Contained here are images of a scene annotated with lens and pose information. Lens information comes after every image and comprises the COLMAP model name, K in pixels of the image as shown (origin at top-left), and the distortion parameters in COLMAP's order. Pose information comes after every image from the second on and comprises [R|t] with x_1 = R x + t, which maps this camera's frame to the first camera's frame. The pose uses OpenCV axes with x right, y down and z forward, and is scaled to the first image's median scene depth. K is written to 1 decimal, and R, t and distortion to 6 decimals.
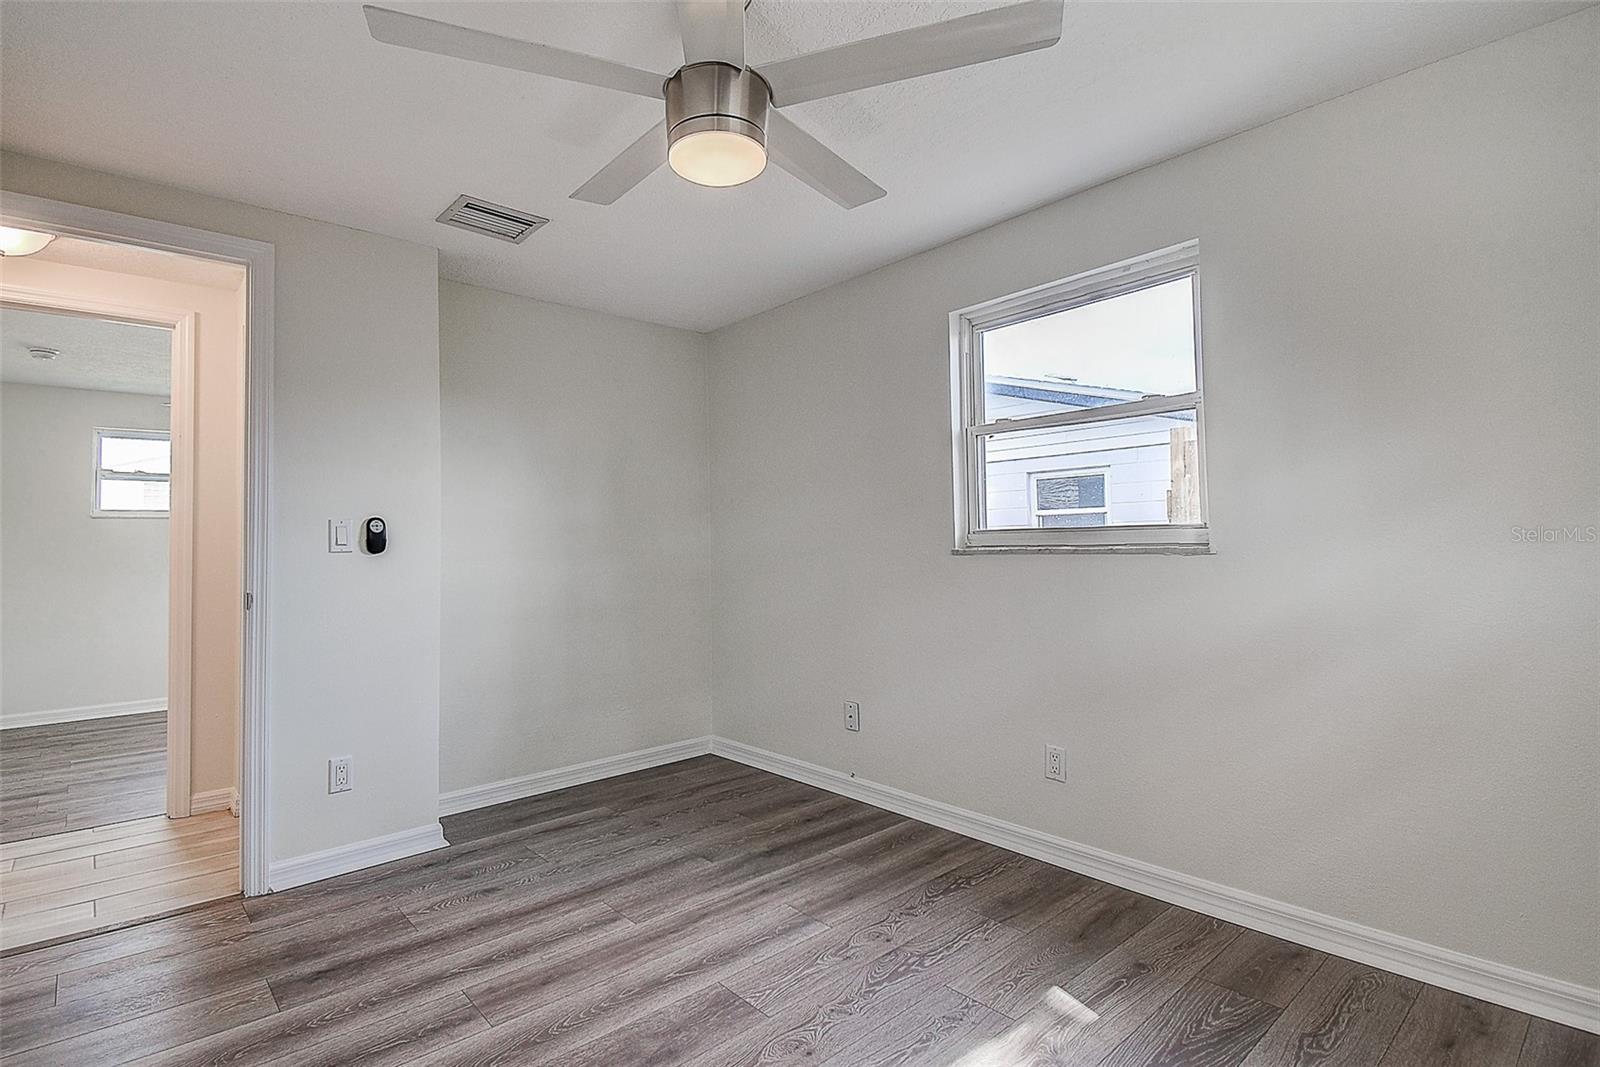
lens RADIAL K [[748.5, 0, 745.7], [0, 748.5, 523.1], [0, 0, 1]] dist [0.029313, -0.020987]
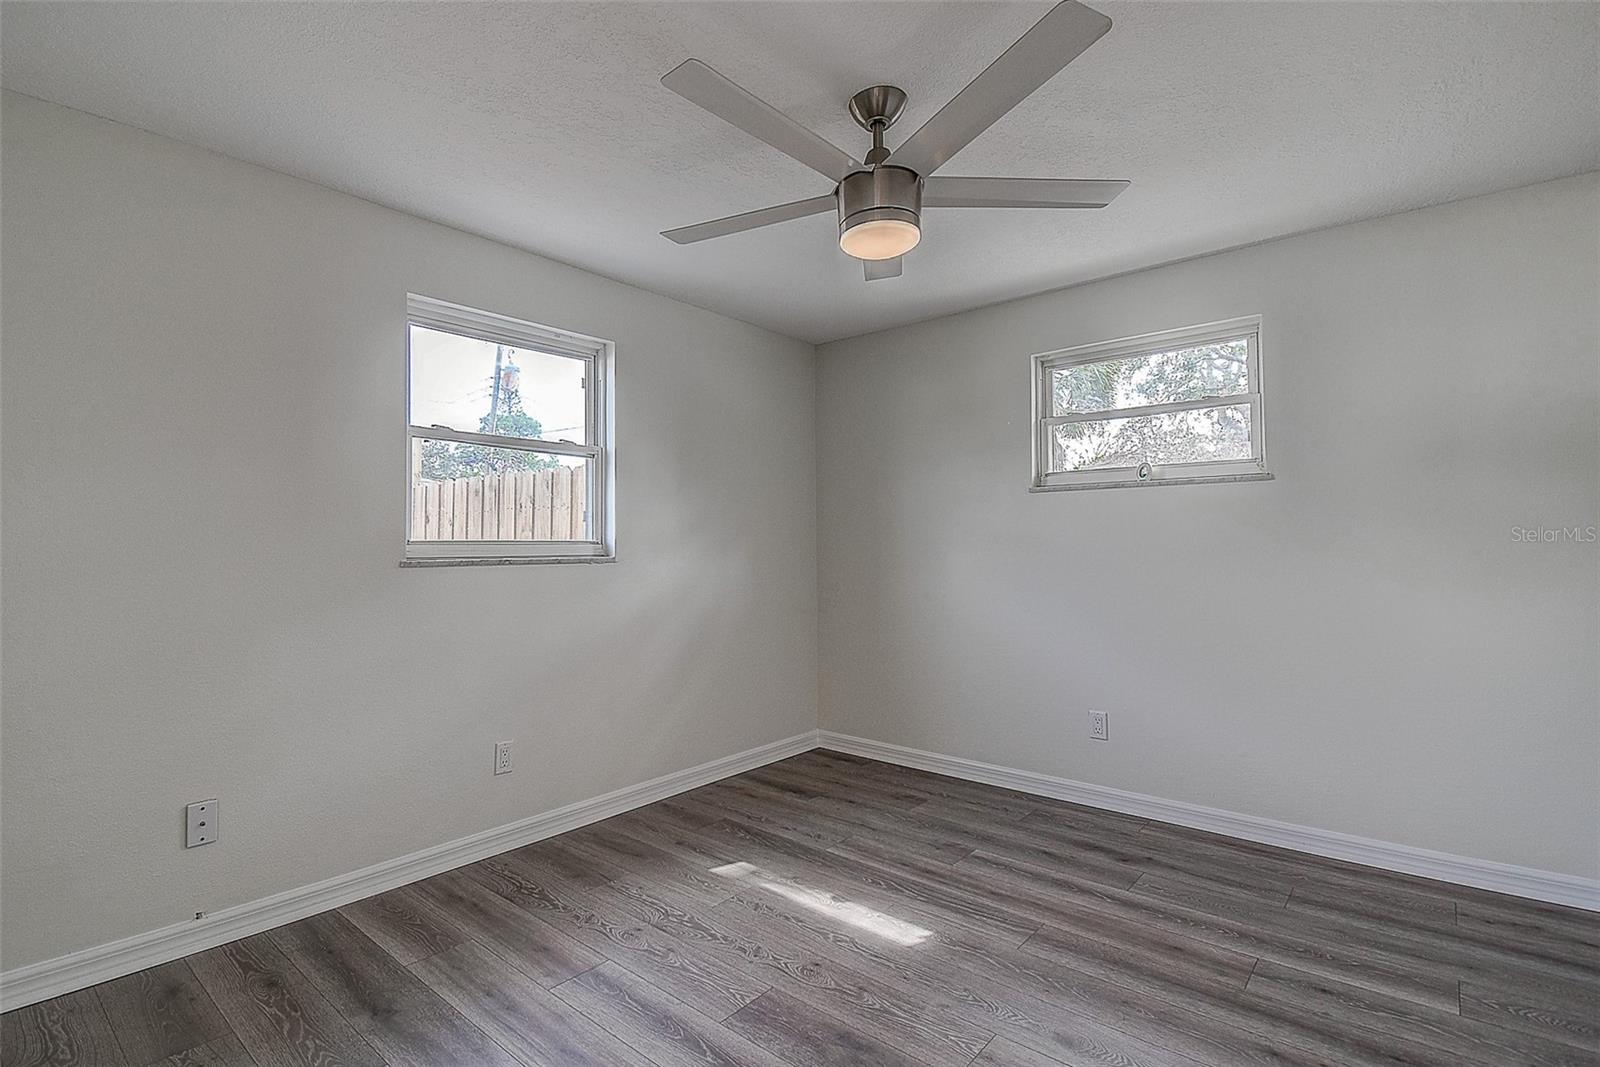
lens RADIAL K [[748.5, 0, 745.7], [0, 748.5, 523.1], [0, 0, 1]] dist [0.029313, -0.020987]
pose [[-0.115600, 0.045083, 0.992272, -0.806292], [-0.028416, 0.998411, -0.048672, 0.026719], [-0.992889, -0.033822, -0.114135, 0.882899]]
